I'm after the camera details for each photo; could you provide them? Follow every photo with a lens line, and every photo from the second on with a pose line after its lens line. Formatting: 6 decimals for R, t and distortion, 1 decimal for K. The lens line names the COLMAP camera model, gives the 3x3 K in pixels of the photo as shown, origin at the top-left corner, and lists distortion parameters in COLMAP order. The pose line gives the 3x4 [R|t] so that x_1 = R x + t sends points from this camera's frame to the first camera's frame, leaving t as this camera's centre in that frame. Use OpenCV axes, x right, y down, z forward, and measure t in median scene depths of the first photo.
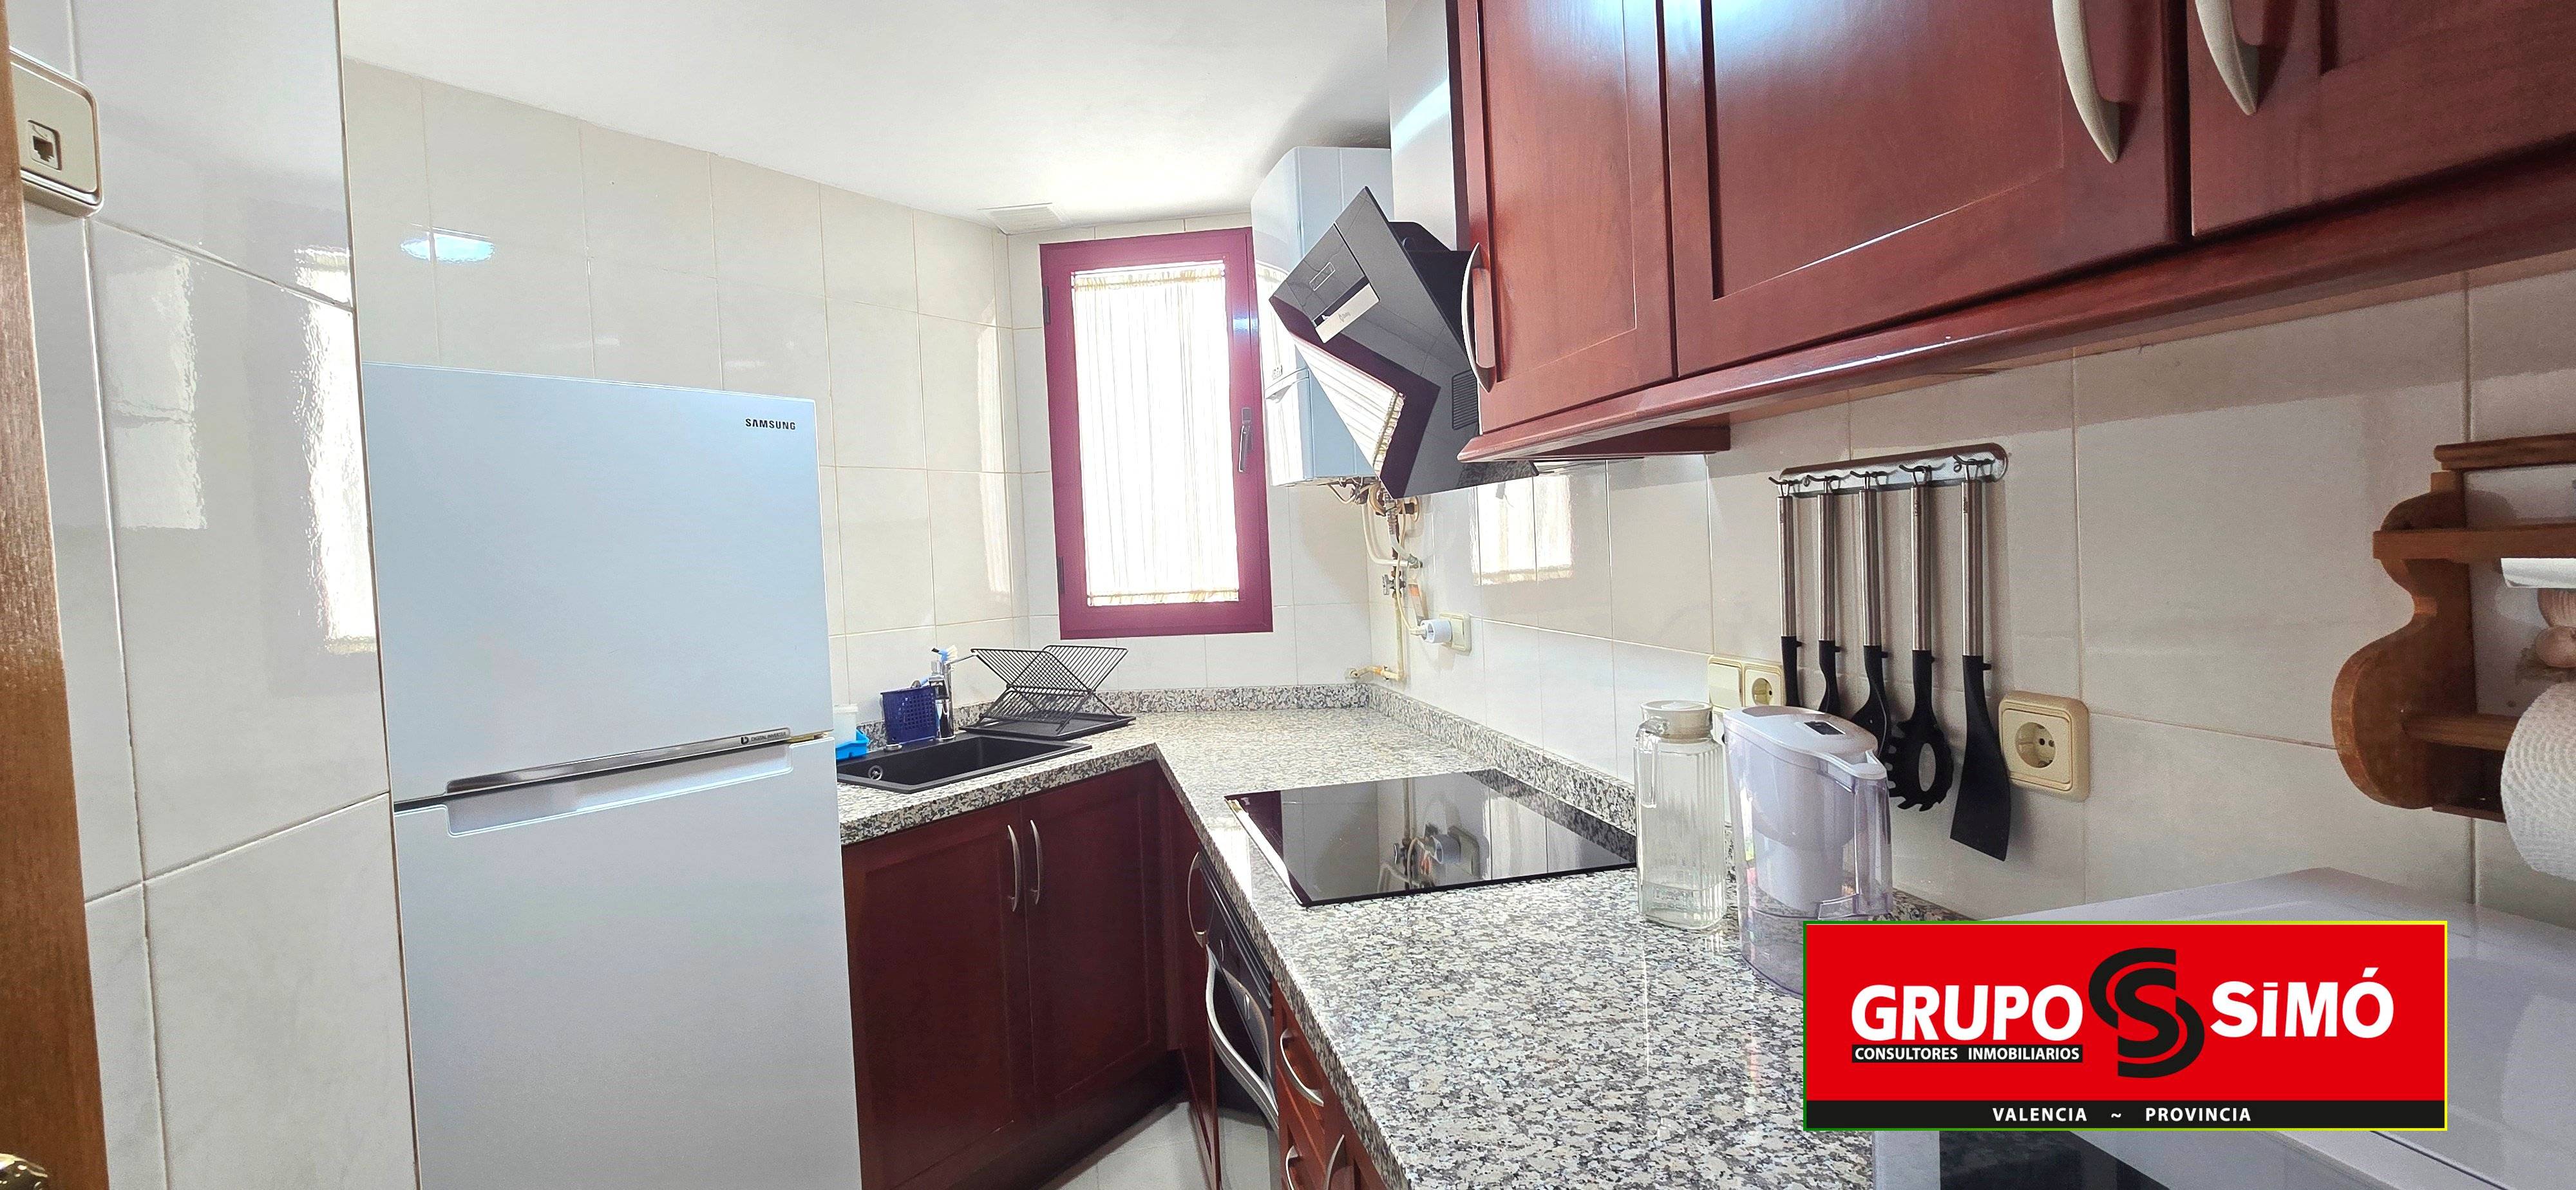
lens RADIAL K [[1061.8, 0, 1278.1], [0, 1061.8, 580.4], [0, 0, 1]] dist [-0.004514, -0.001068]
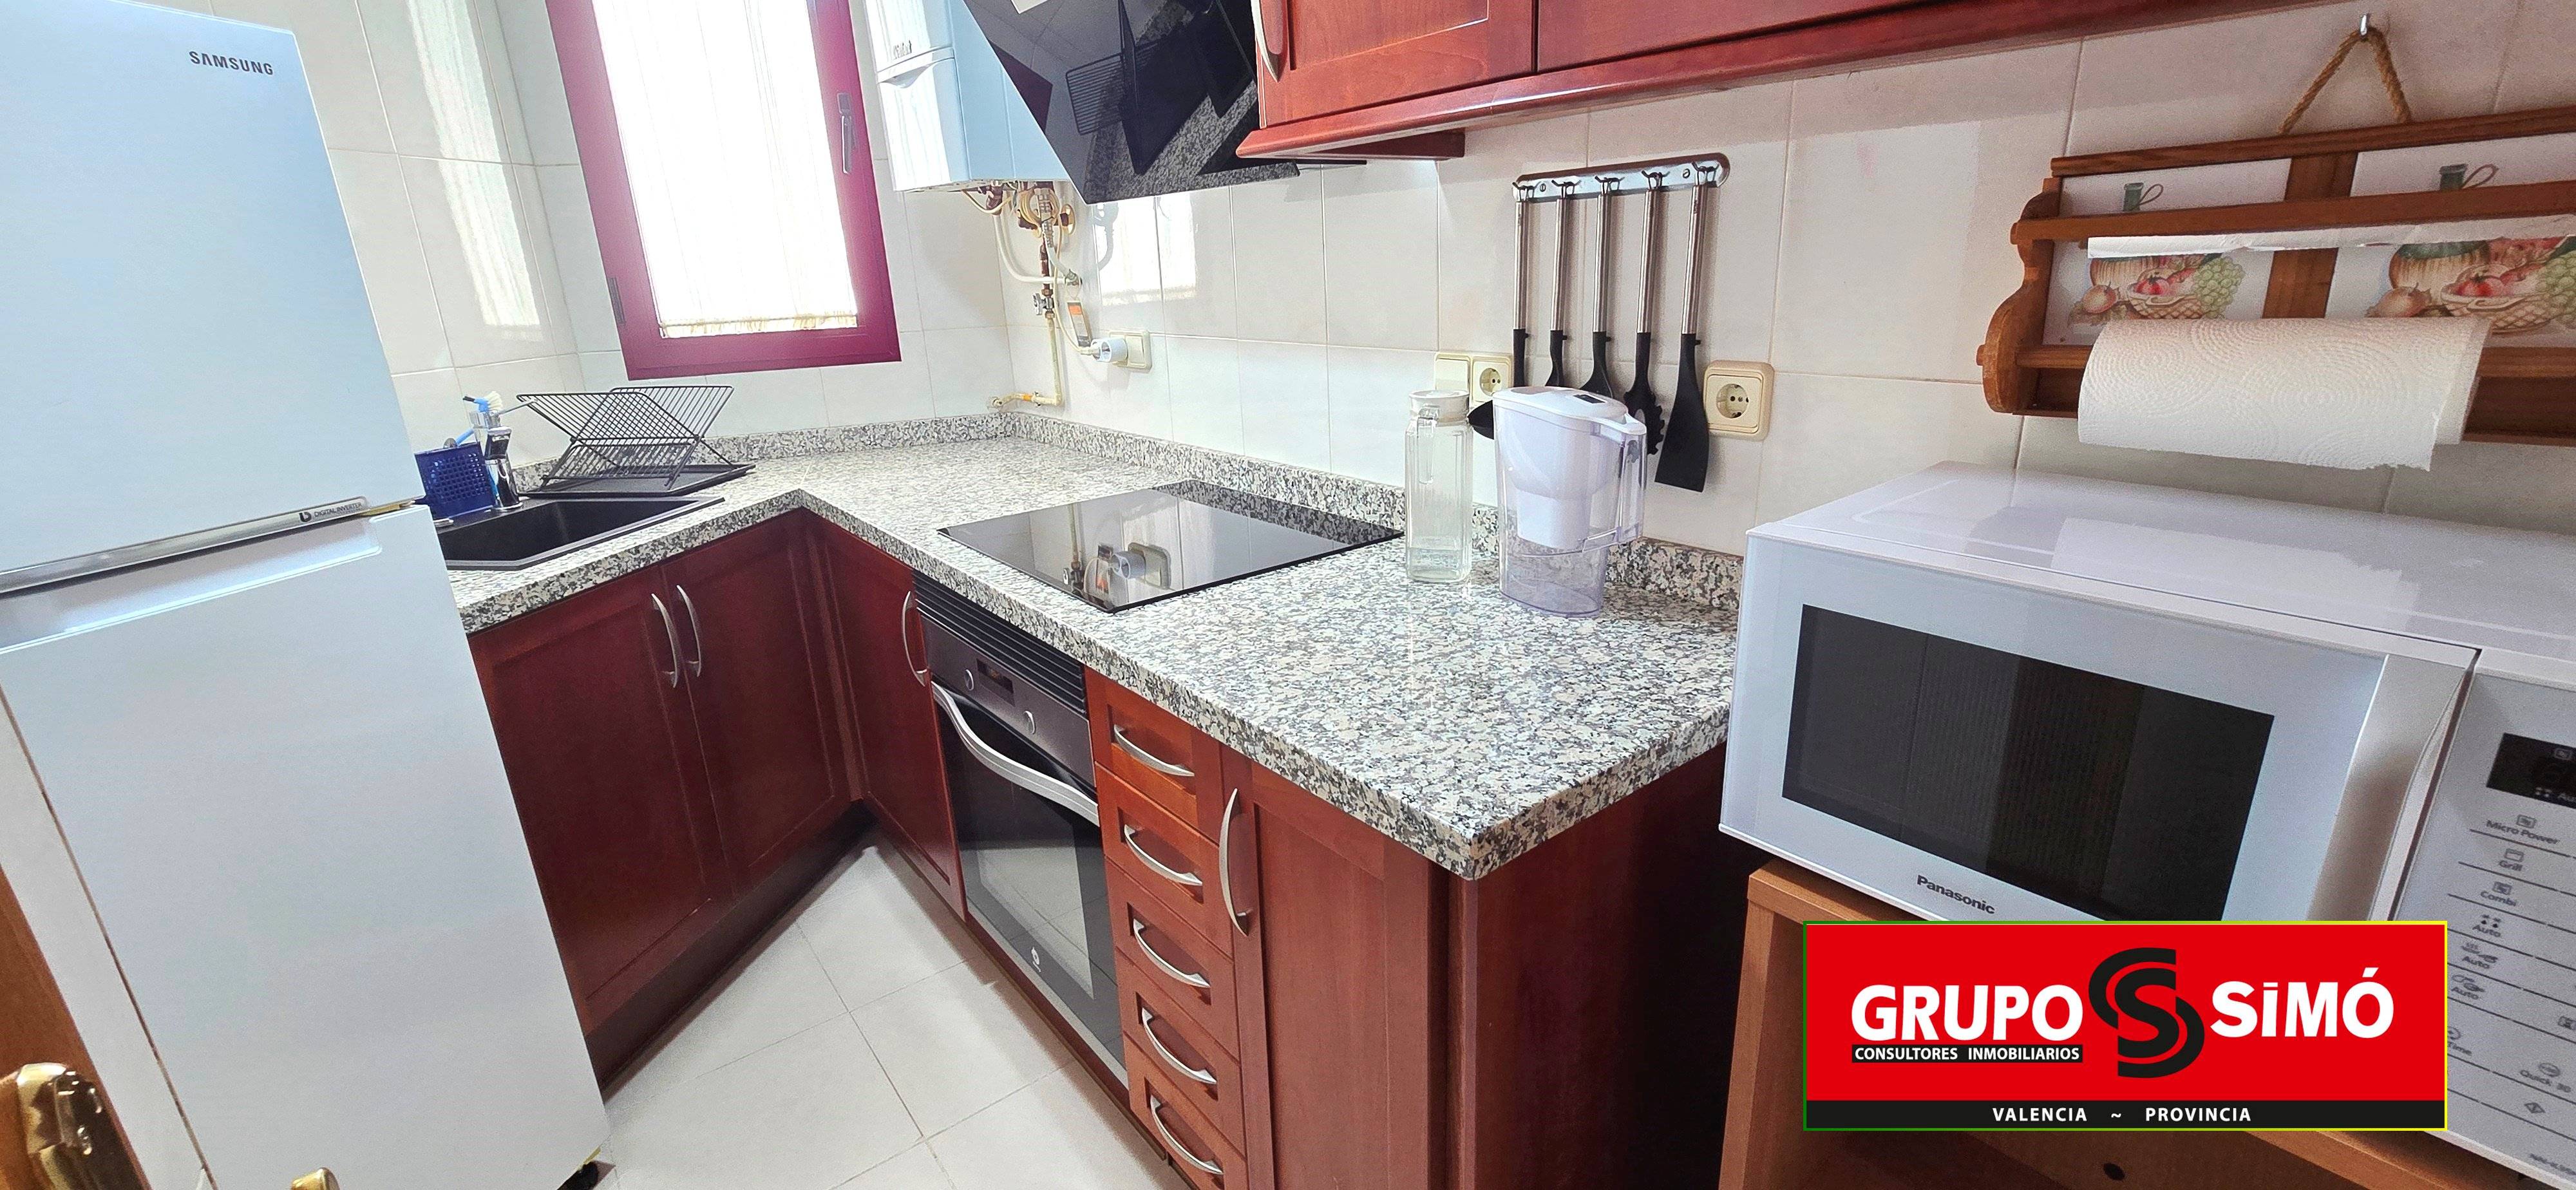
lens RADIAL K [[1061.8, 0, 1280.6], [0, 1061.8, 586.9], [0, 0, 1]] dist [-0.004514, -0.001068]
pose [[0.898624, -0.124167, 0.420782, -0.250550], [0.016721, 0.968110, 0.249966, 0.028525], [-0.438400, -0.217590, 0.872043, 0.037908]]
